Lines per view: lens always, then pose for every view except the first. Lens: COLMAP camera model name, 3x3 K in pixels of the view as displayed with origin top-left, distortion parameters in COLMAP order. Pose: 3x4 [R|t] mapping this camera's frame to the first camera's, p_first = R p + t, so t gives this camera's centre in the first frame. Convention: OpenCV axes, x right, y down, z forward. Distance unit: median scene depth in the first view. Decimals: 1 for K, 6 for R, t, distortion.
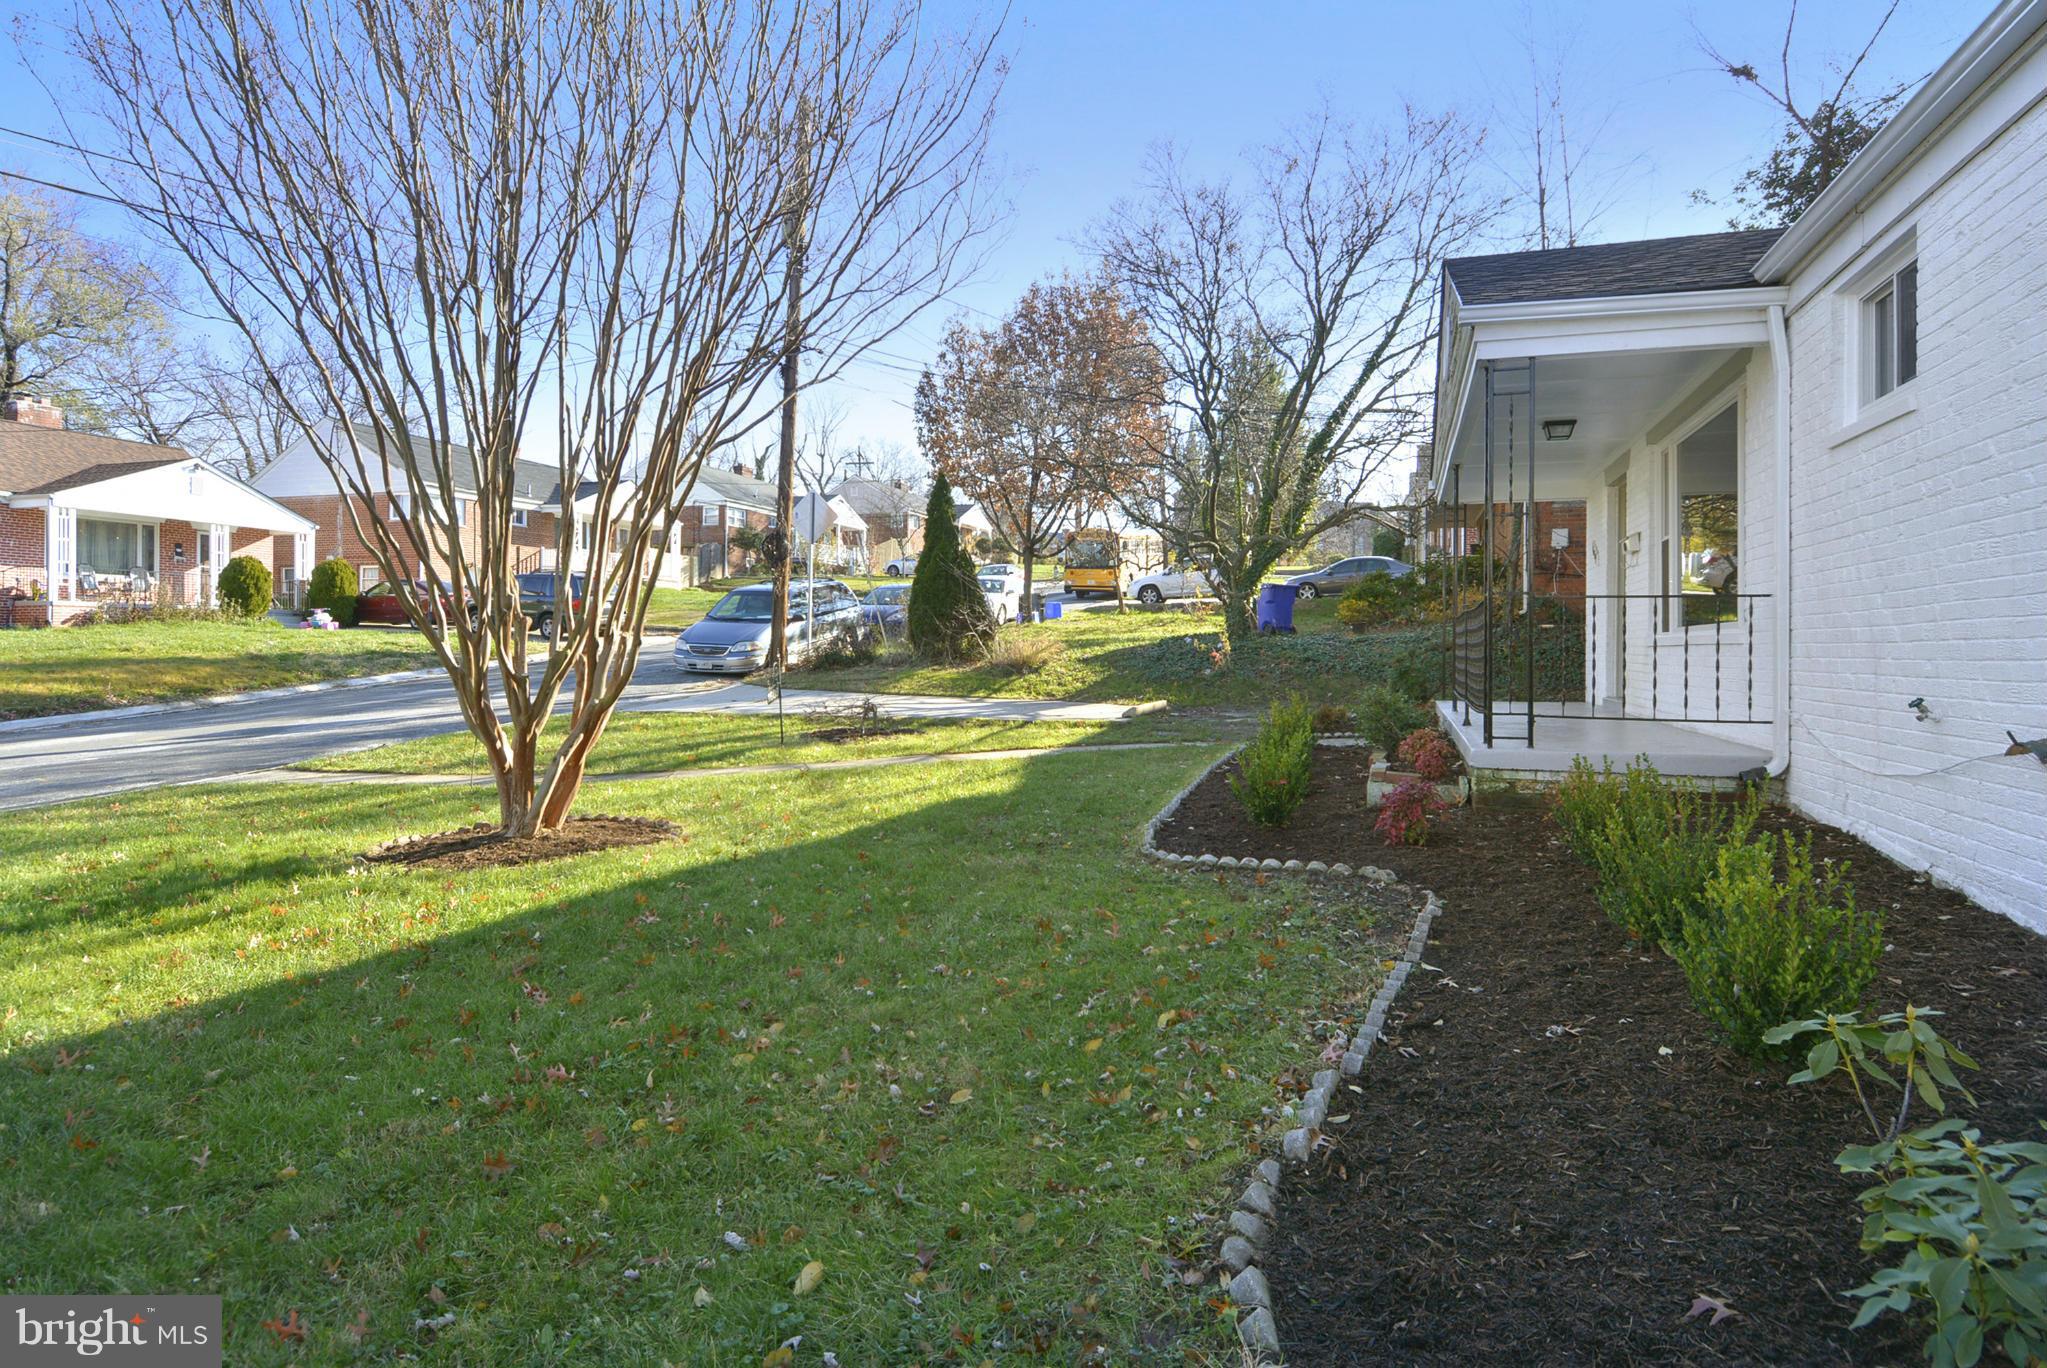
lens RADIAL K [[1092.4, 0, 1025.6], [0, 1092.4, 667.0], [0, 0, 1]] dist [-0.002021, -0.002097]
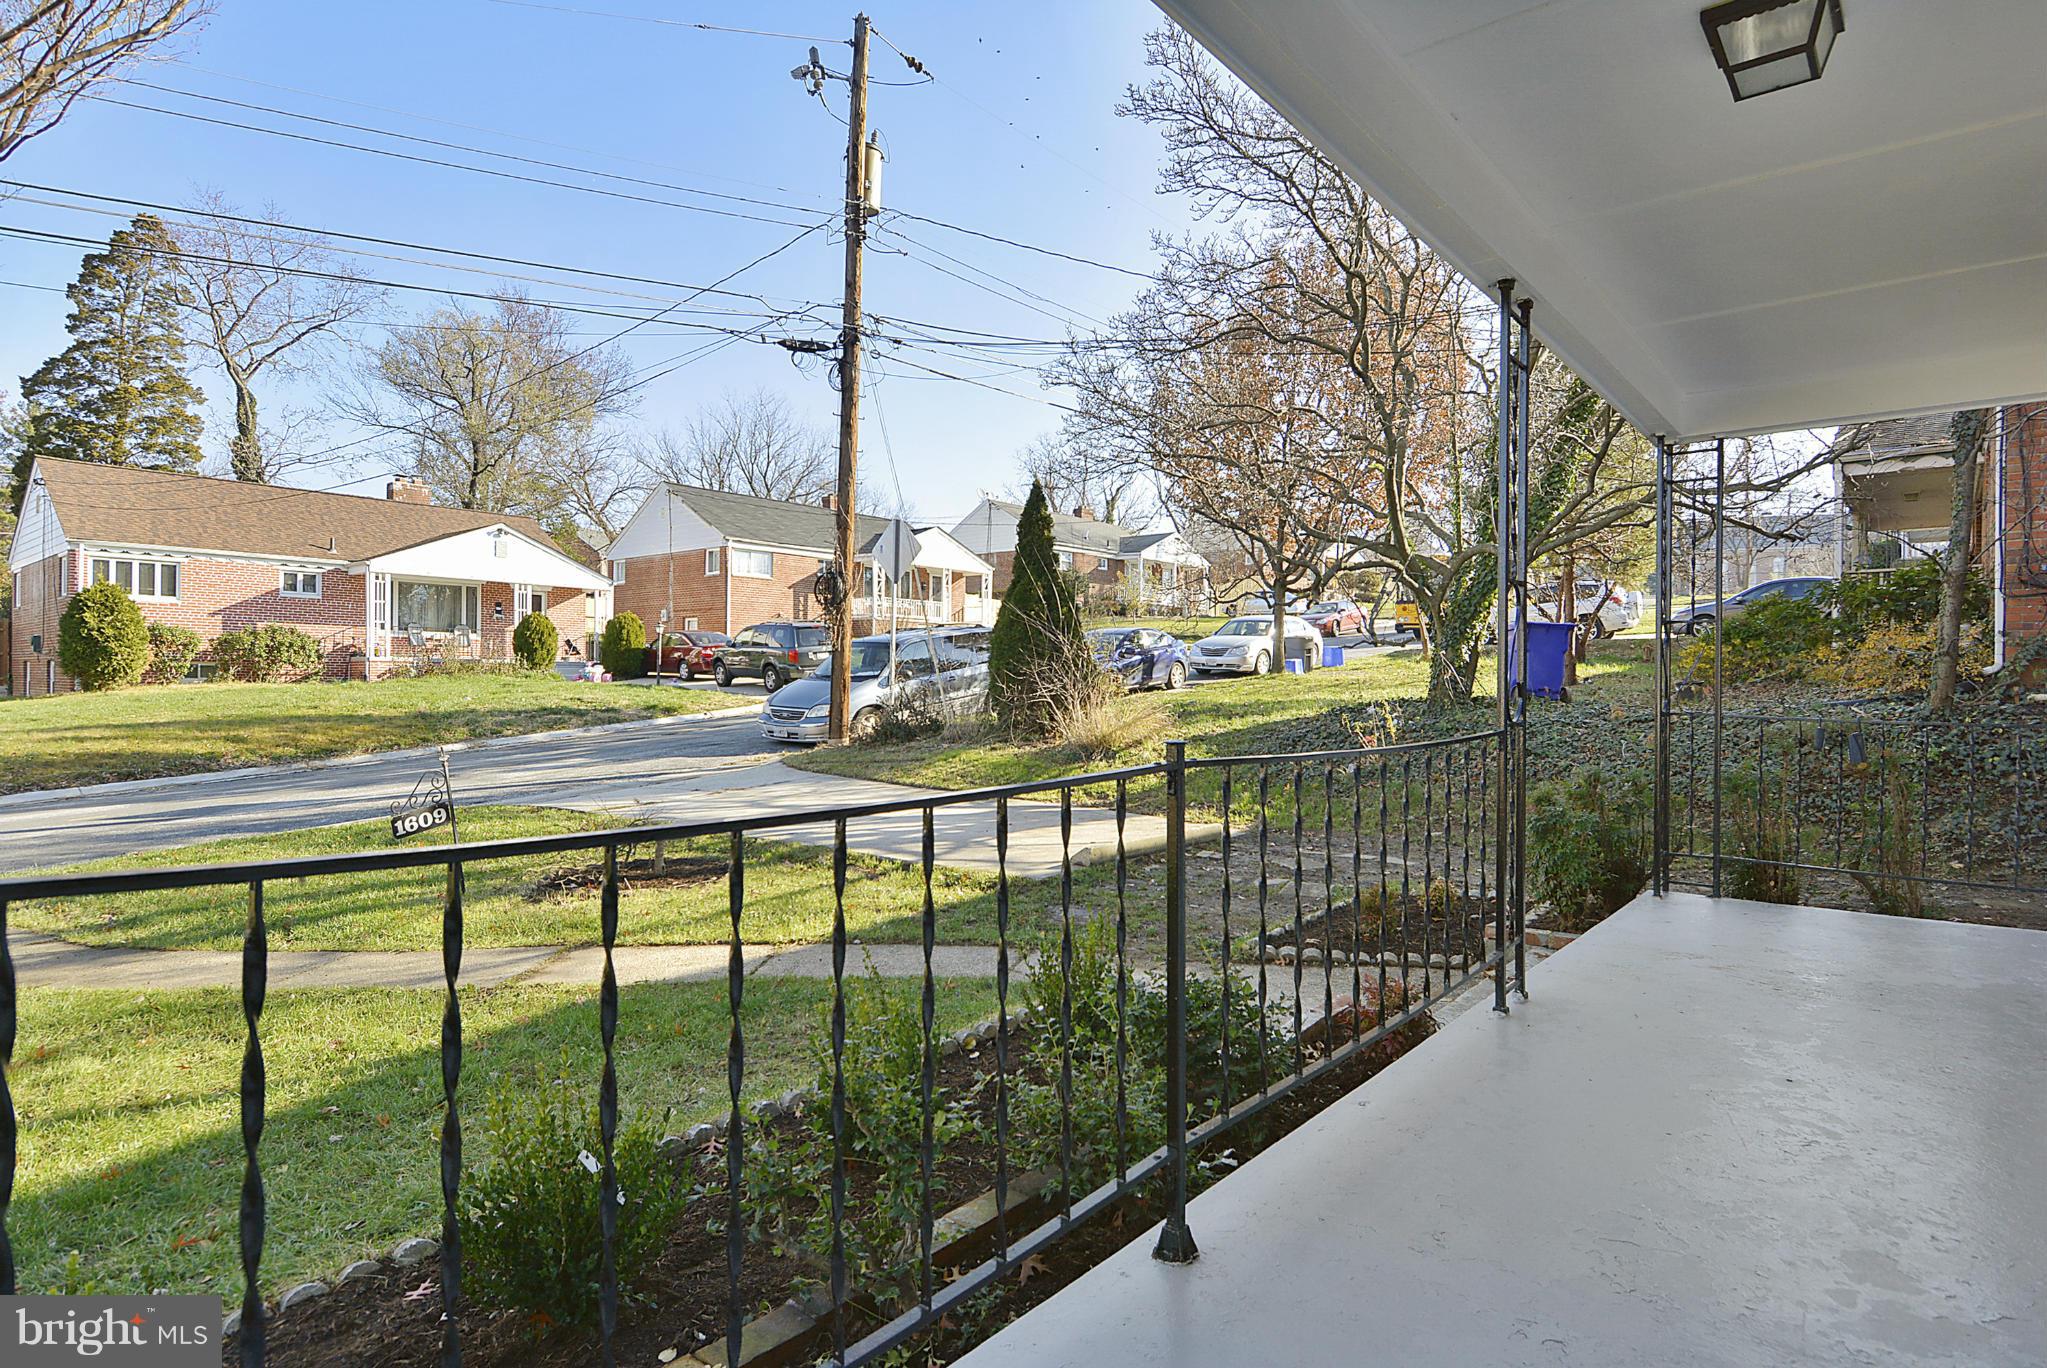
lens RADIAL K [[1092.4, 0, 1024.1], [0, 1092.4, 681.5], [0, 0, 1]] dist [-0.002021, -0.002097]
pose [[0.934110, -0.000223, -0.356985, 0.122164], [-0.008481, 0.999704, -0.022815, -0.015991], [0.356884, 0.024339, 0.933831, 0.199667]]
